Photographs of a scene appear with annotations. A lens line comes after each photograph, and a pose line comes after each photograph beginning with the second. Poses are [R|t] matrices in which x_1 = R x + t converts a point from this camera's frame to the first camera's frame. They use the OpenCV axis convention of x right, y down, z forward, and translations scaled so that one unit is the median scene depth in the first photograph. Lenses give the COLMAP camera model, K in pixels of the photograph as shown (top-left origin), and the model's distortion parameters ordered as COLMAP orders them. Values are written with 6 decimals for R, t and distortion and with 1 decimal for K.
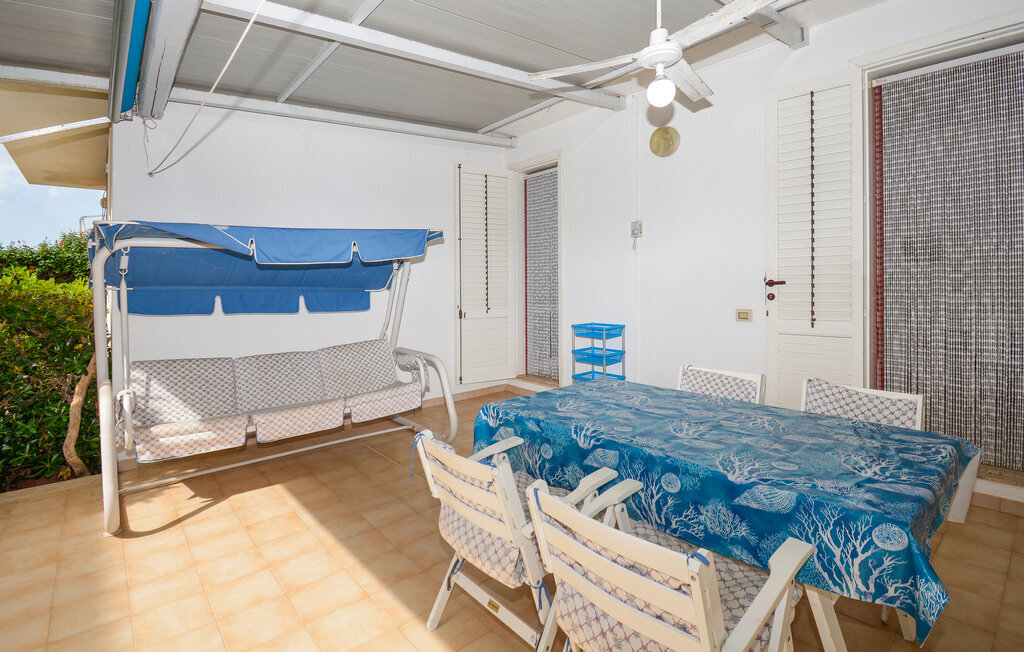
lens RADIAL K [[489.3, 0, 536.9], [0, 489.3, 286.7], [0, 0, 1]] dist [-0.005249, -0.000503]
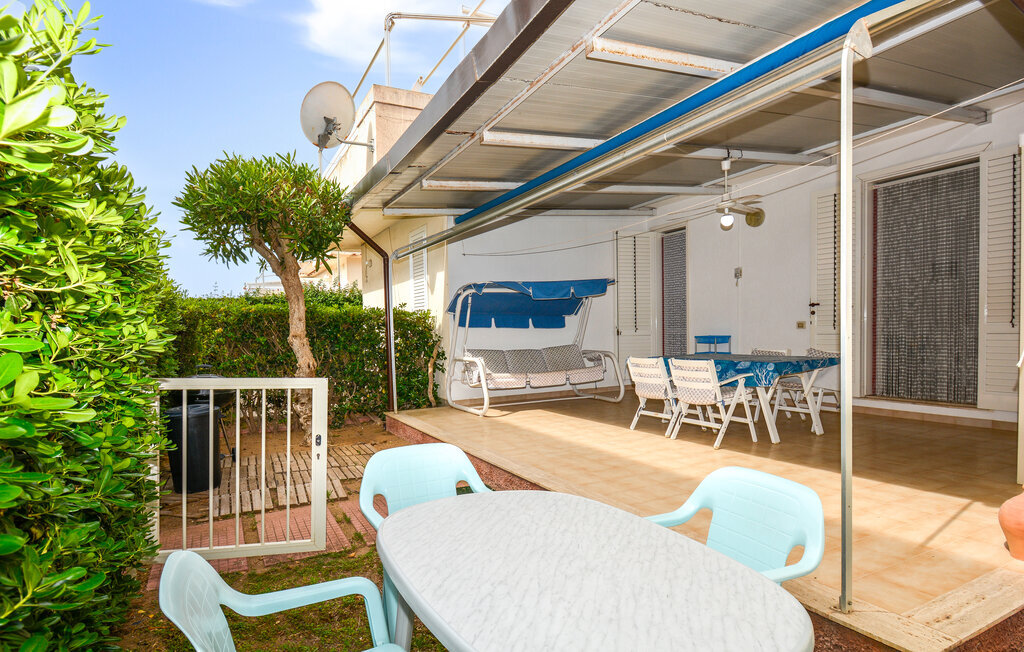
lens RADIAL K [[598.6, 0, 508.4], [0, 598.6, 335.3], [0, 0, 1]] dist [-0.002599, -0.000768]
pose [[0.964756, -0.004673, -0.263104, 0.001122], [0.007115, 0.999940, 0.008329, 0.074594], [0.263049, -0.009908, 0.964731, -1.304205]]
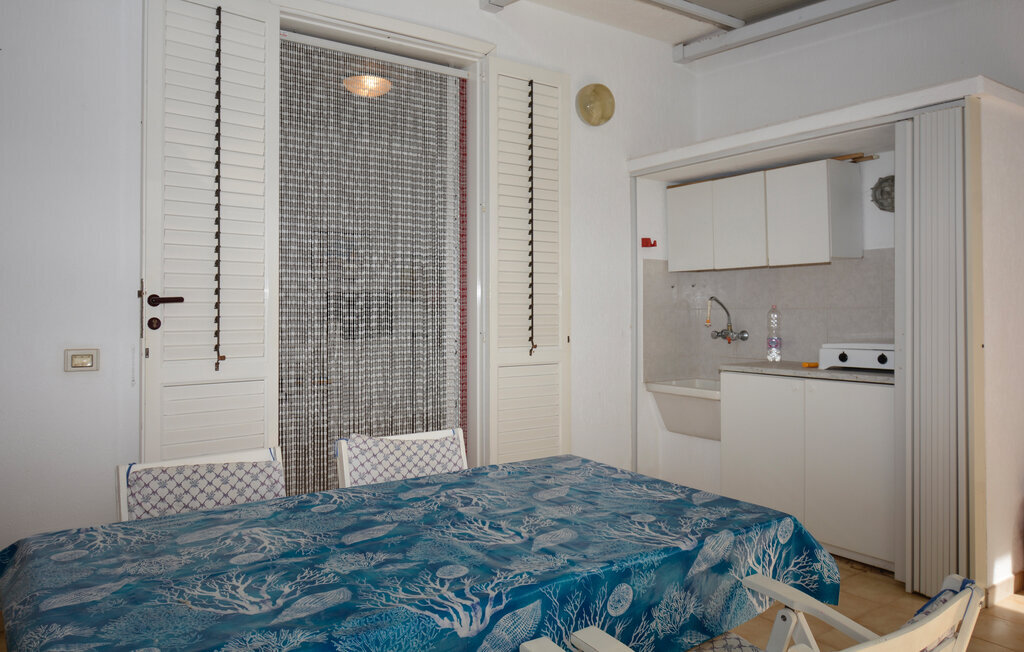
lens RADIAL K [[723.7, 0, 504.8], [0, 723.7, 307.4], [0, 0, 1]] dist [0.003011, 0.000883]
pose [[0.121639, 0.015880, 0.992447, -0.323657], [0.001697, 0.999867, -0.016207, 0.015803], [-0.992573, 0.003656, 0.121596, 0.483882]]
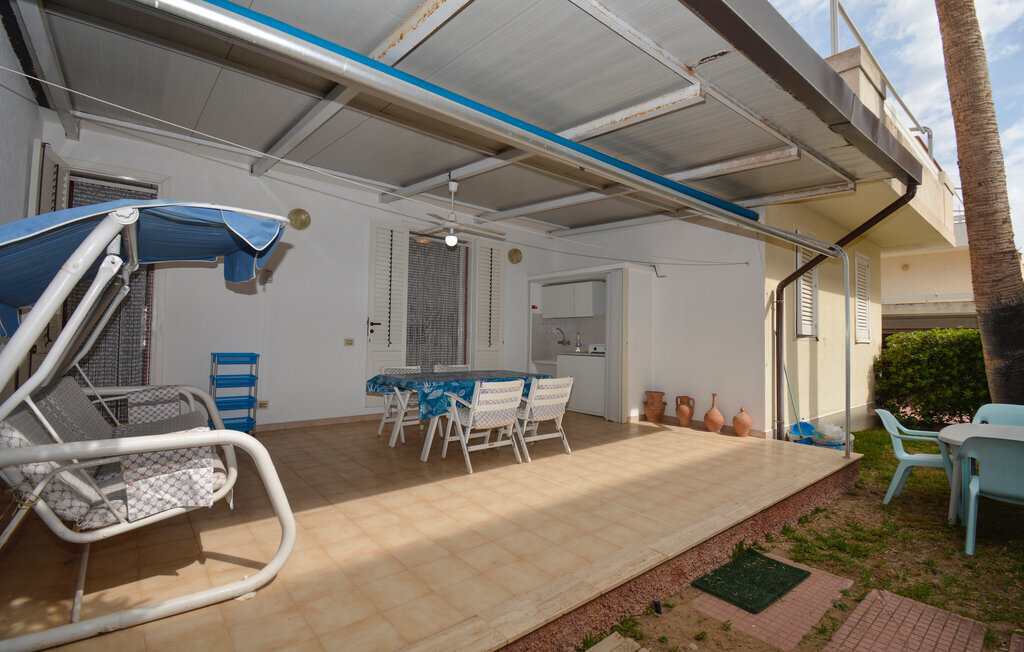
lens RADIAL K [[470.1, 0, 509.4], [0, 470.1, 321.6], [0, 0, 1]] dist [0.024316, -0.000404]
pose [[0.039822, 0.051316, 0.997888, -1.284048], [-0.017206, 0.998568, -0.050664, 0.065445], [-0.999059, -0.015153, 0.040648, 0.408741]]
